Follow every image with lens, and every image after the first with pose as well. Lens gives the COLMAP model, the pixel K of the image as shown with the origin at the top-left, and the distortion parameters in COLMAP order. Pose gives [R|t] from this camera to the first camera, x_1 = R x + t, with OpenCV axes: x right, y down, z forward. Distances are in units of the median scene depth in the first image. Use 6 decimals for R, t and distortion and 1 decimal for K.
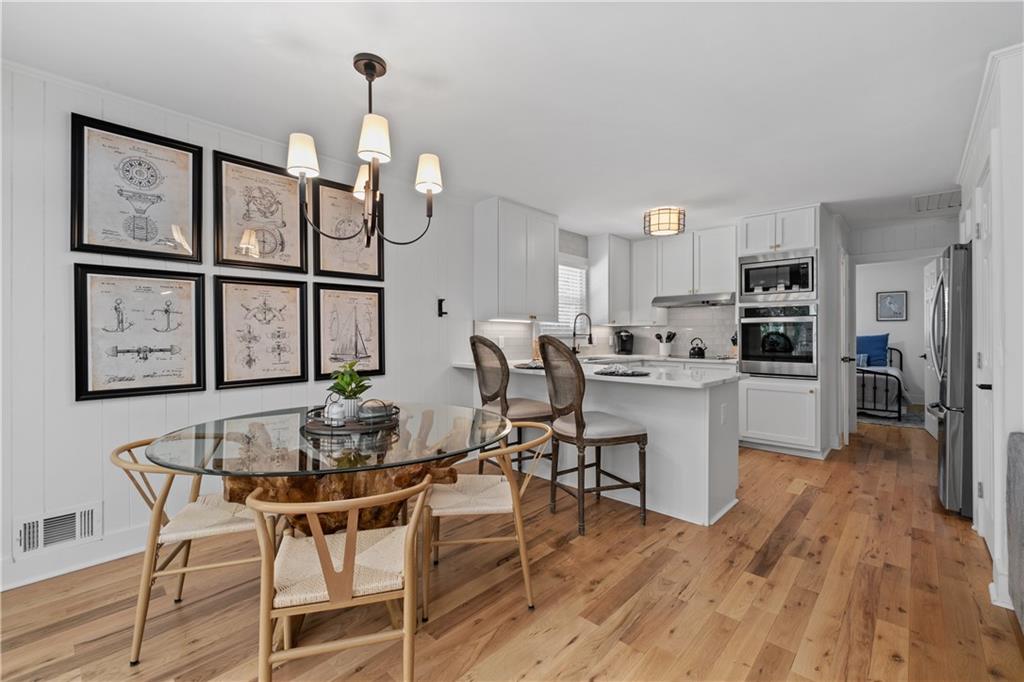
lens RADIAL K [[428.8, 0, 530.3], [0, 428.8, 335.4], [0, 0, 1]] dist [0.000046, -0.000626]
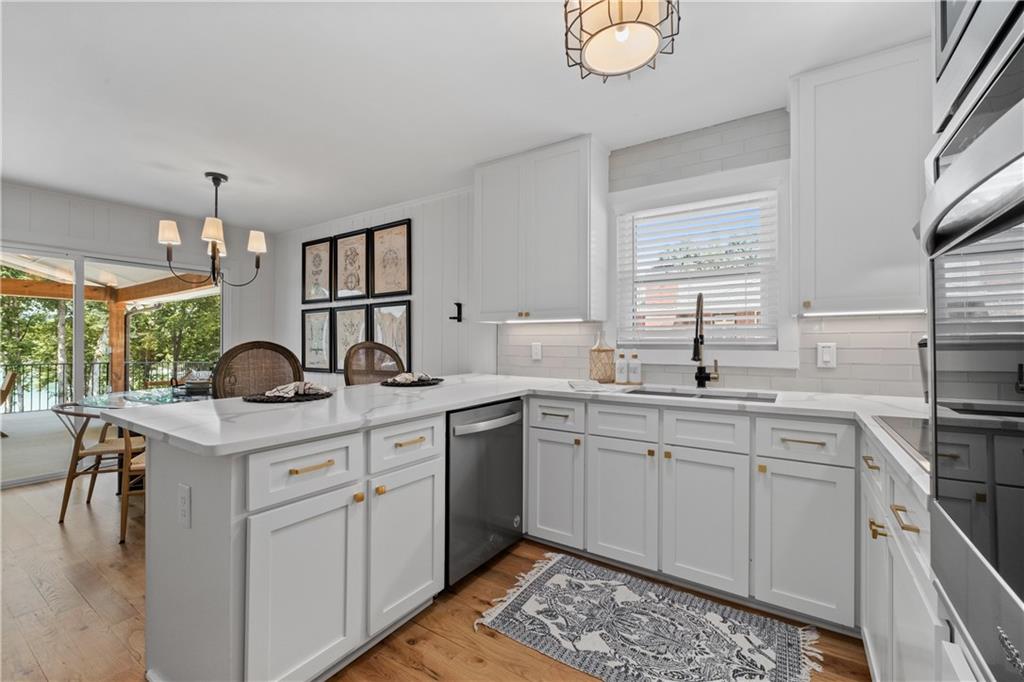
lens RADIAL K [[428.8, 0, 526.3], [0, 428.8, 351.4], [0, 0, 1]] dist [0.000046, -0.000626]
pose [[0.154765, 0.016580, -0.987812, 0.713196], [-0.005221, 0.999859, 0.015964, 0.005110], [0.987937, 0.002687, 0.154830, 0.958117]]
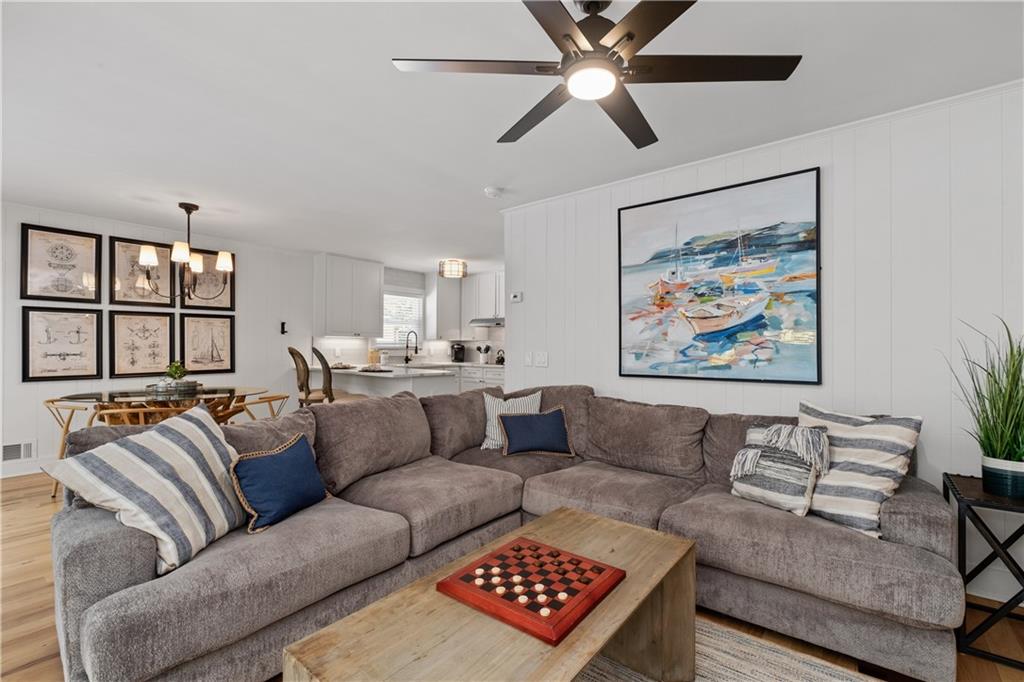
lens RADIAL K [[428.8, 0, 519.7], [0, 428.8, 345.7], [0, 0, 1]] dist [0.000046, -0.000626]
pose [[0.997867, 0.007420, 0.064854, 0.483925], [-0.007247, 0.999970, -0.002899, -0.005415], [-0.064873, 0.002423, 0.997891, -0.496476]]
